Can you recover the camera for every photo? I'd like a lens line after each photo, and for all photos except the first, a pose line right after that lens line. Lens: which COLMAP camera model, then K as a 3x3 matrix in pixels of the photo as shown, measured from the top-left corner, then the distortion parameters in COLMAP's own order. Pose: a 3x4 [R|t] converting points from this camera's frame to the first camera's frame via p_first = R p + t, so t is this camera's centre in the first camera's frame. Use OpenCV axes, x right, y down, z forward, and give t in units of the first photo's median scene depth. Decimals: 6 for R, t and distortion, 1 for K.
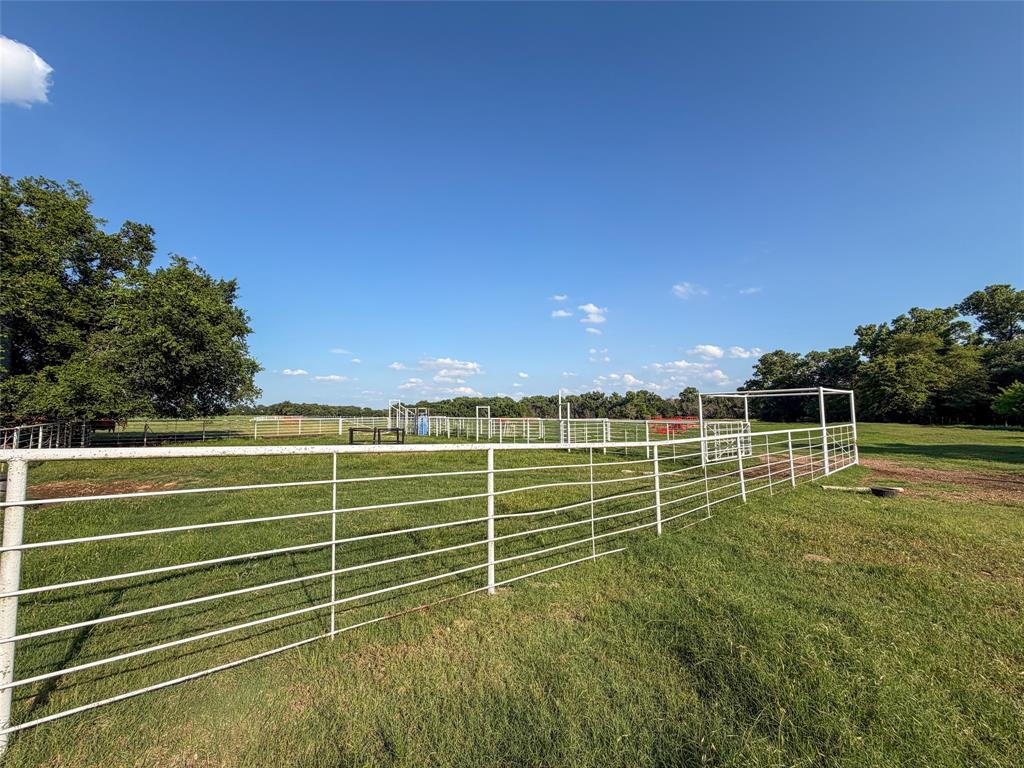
lens RADIAL K [[413.4, 0, 512.0], [0, 413.4, 384.0], [0, 0, 1]] dist [-0.000566, -0.000040]
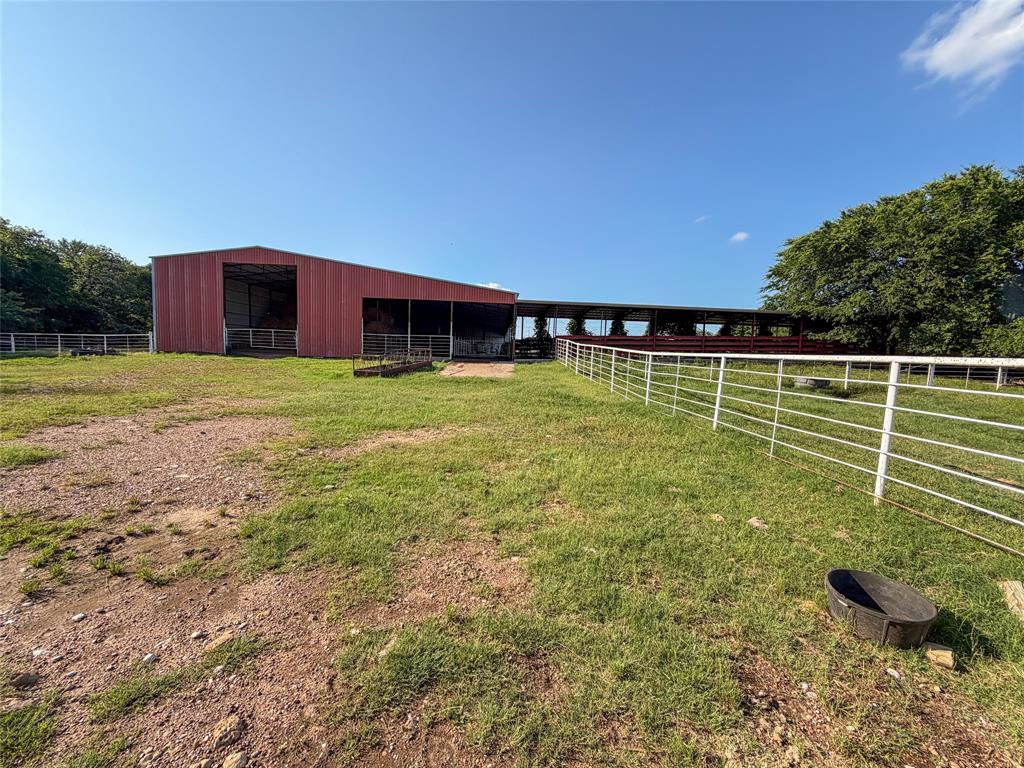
lens RADIAL K [[413.4, 0, 512.0], [0, 413.4, 384.0], [0, 0, 1]] dist [-0.000566, -0.000040]
pose [[-0.750970, 0.064091, -0.657218, 1.598873], [0.111306, 0.993324, -0.030316, 0.198445], [0.650887, -0.095919, -0.753090, 1.539412]]
